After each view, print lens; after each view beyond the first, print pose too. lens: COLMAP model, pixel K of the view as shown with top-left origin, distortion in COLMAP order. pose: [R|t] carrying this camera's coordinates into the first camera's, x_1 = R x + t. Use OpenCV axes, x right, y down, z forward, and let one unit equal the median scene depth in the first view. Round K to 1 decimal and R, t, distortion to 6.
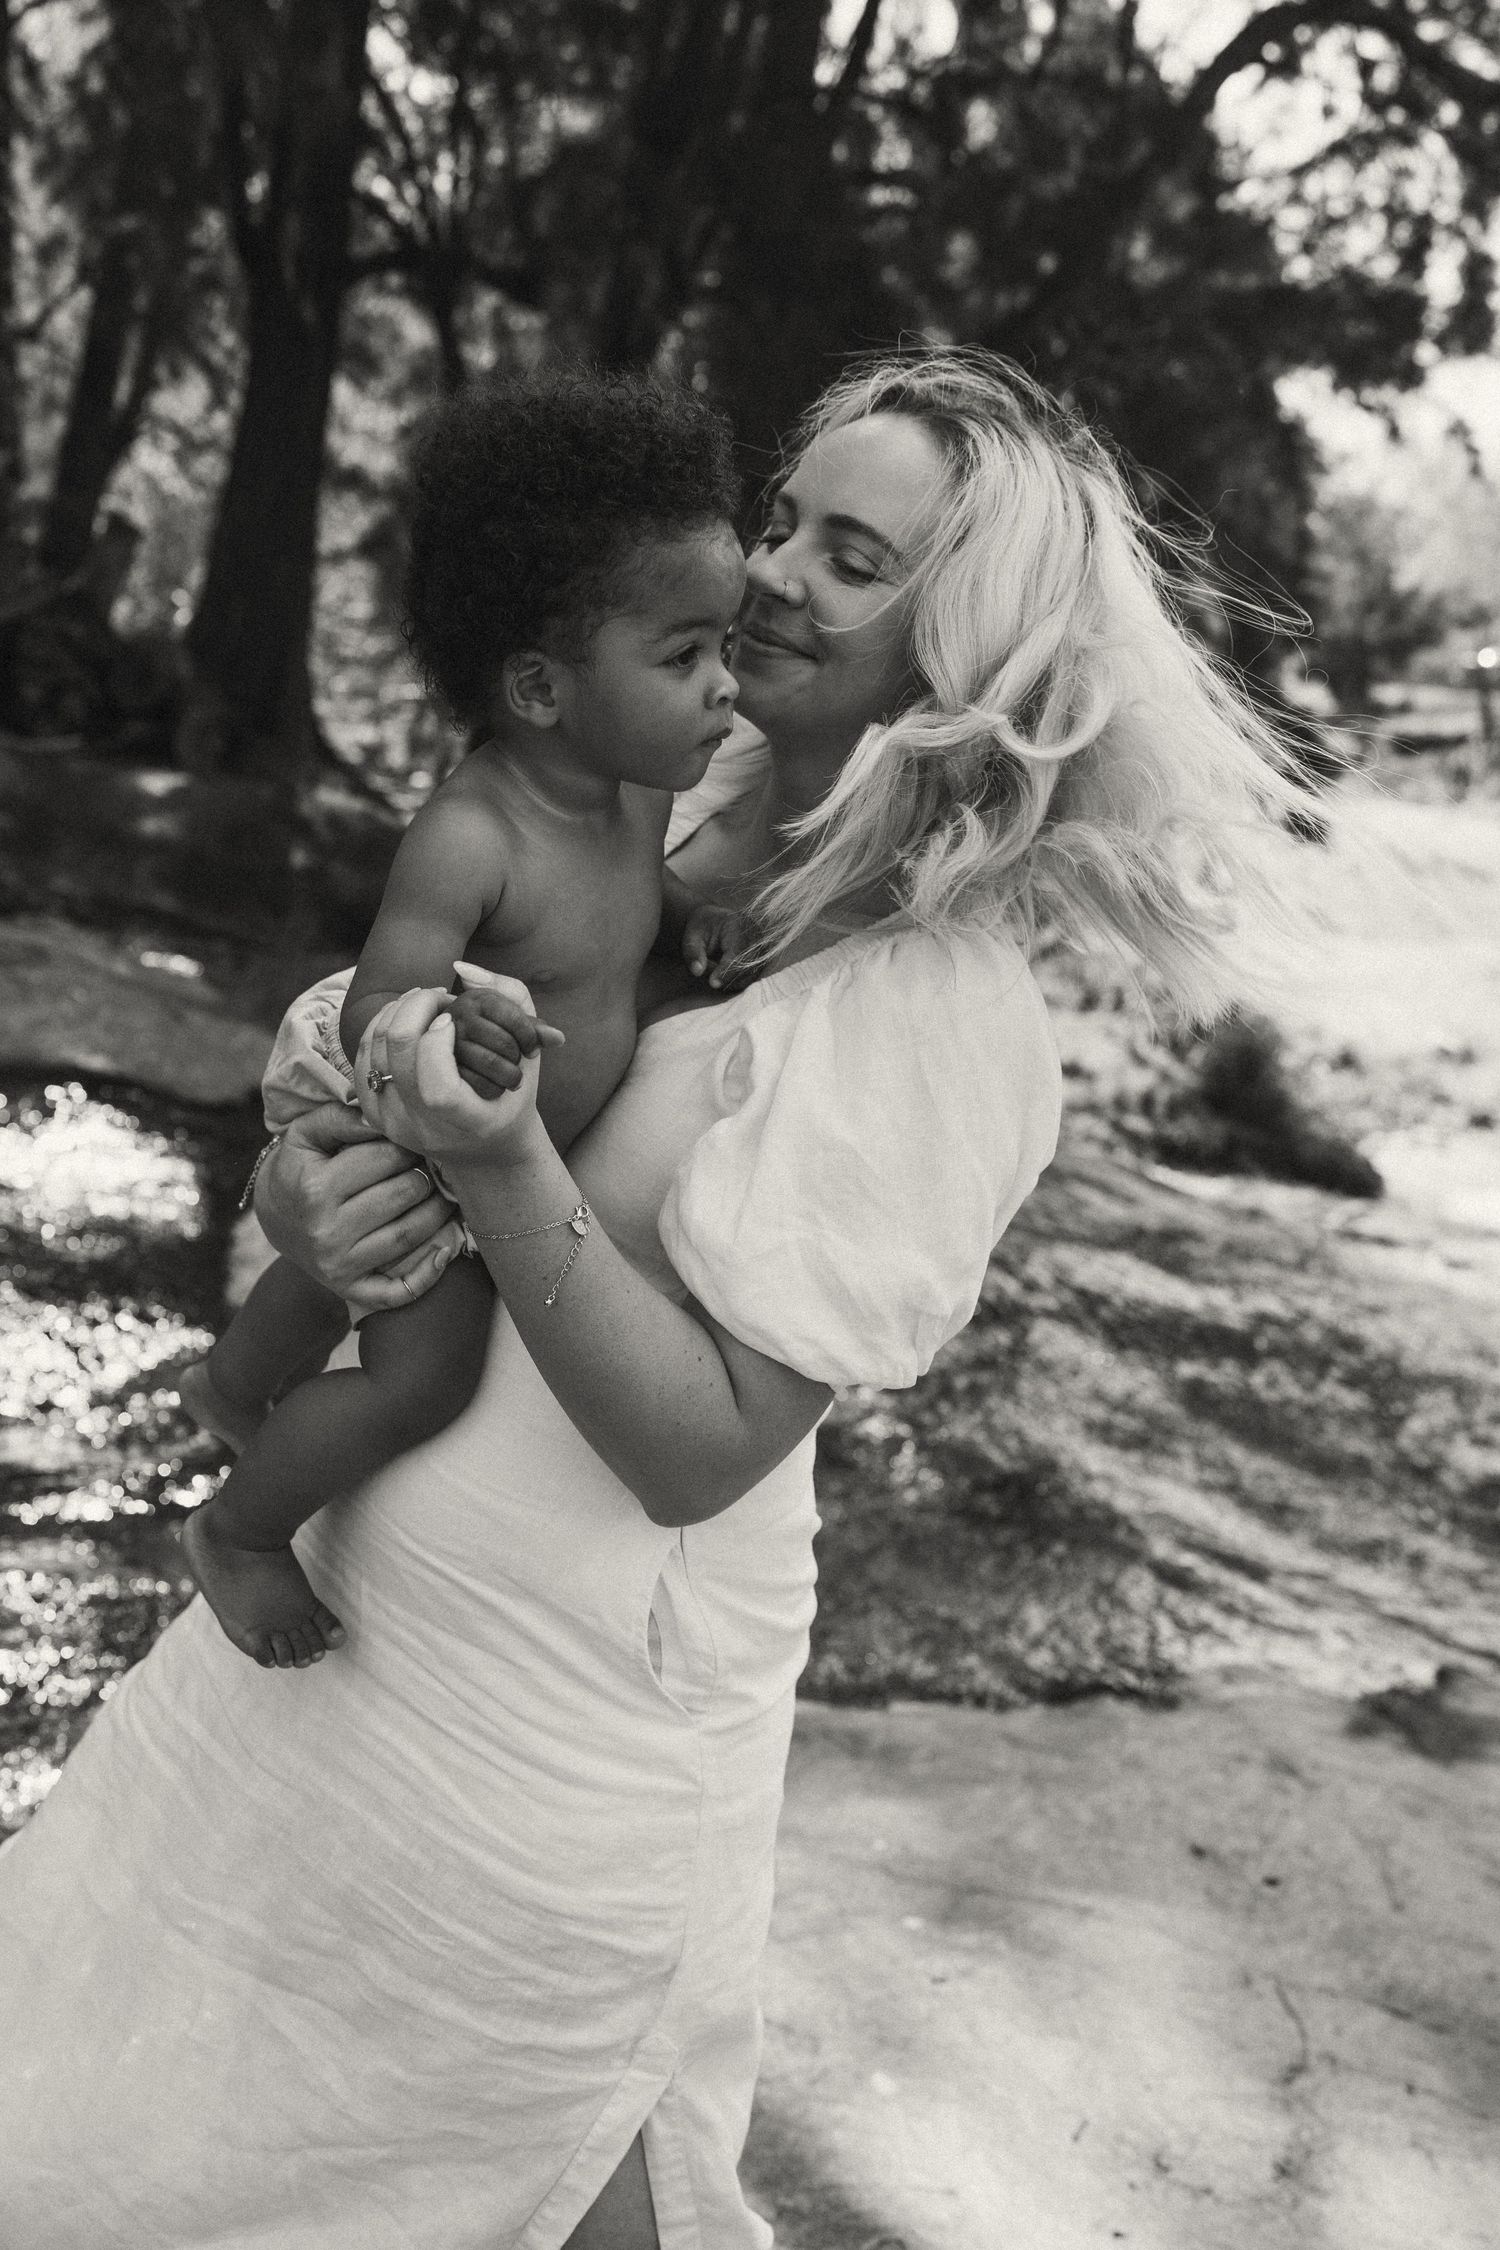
lens RADIAL K [[2150.2, 0, 739.7], [0, 2150.2, 1136.8], [0, 0, 1]] dist [0.017776, 0.000000]
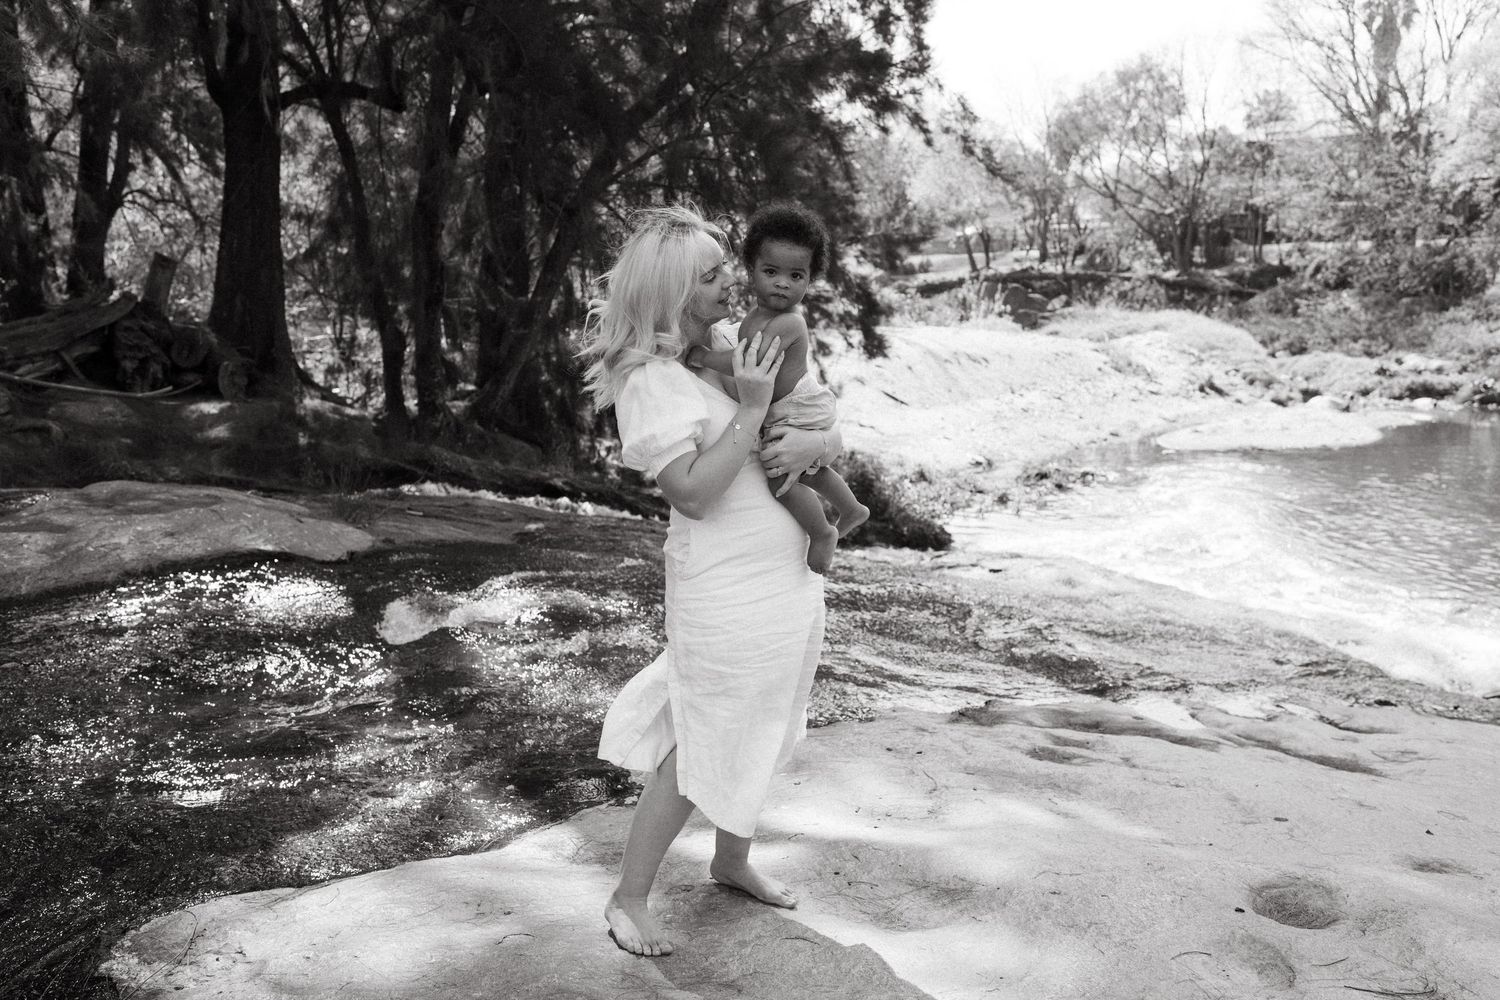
lens RADIAL K [[1433.5, 0, 757.5], [0, 1433.5, 488.8], [0, 0, 1]] dist [0.017776, 0.000000]
pose [[0.976718, -0.146764, 0.156466, -0.031418], [0.157151, 0.985976, -0.056160, 0.023103], [-0.146029, 0.079441, 0.986085, -0.132142]]
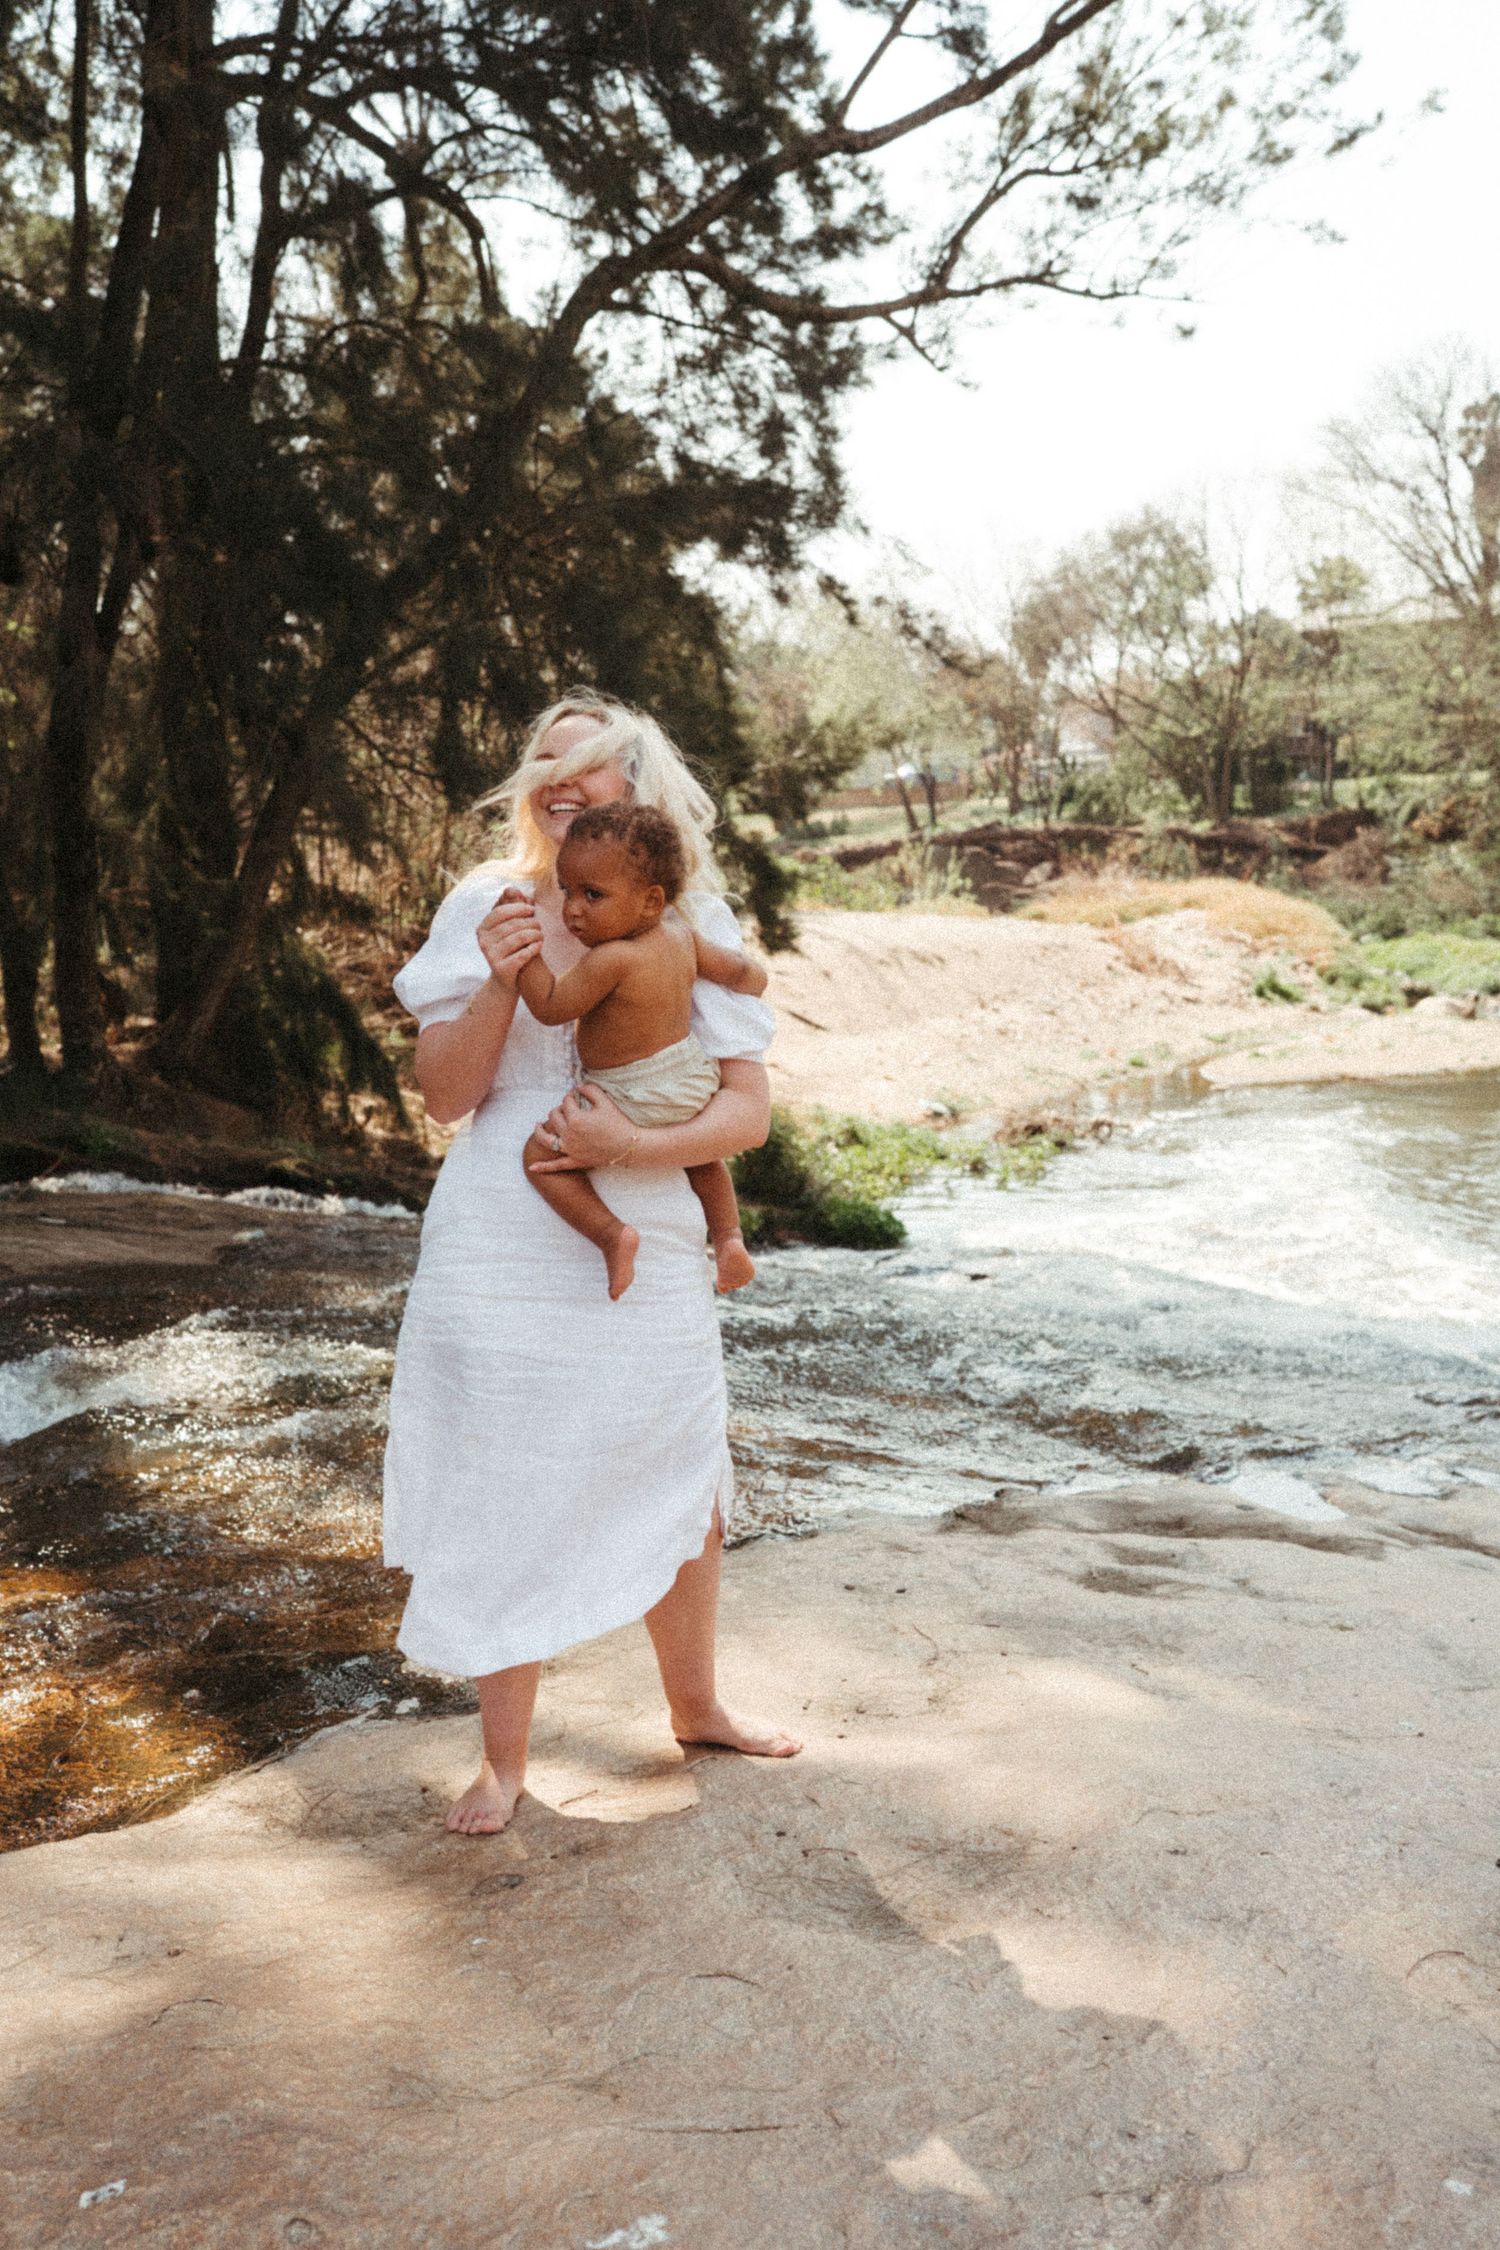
lens RADIAL K [[2150.2, 0, 745.8], [0, 2150.2, 1090.5], [0, 0, 1]] dist [0.017776, 0.000000]
pose [[0.957775, -0.175500, 0.227741, -0.026610], [0.197671, 0.977134, -0.078324, 0.022832], [-0.208788, 0.120035, 0.970567, -0.091404]]
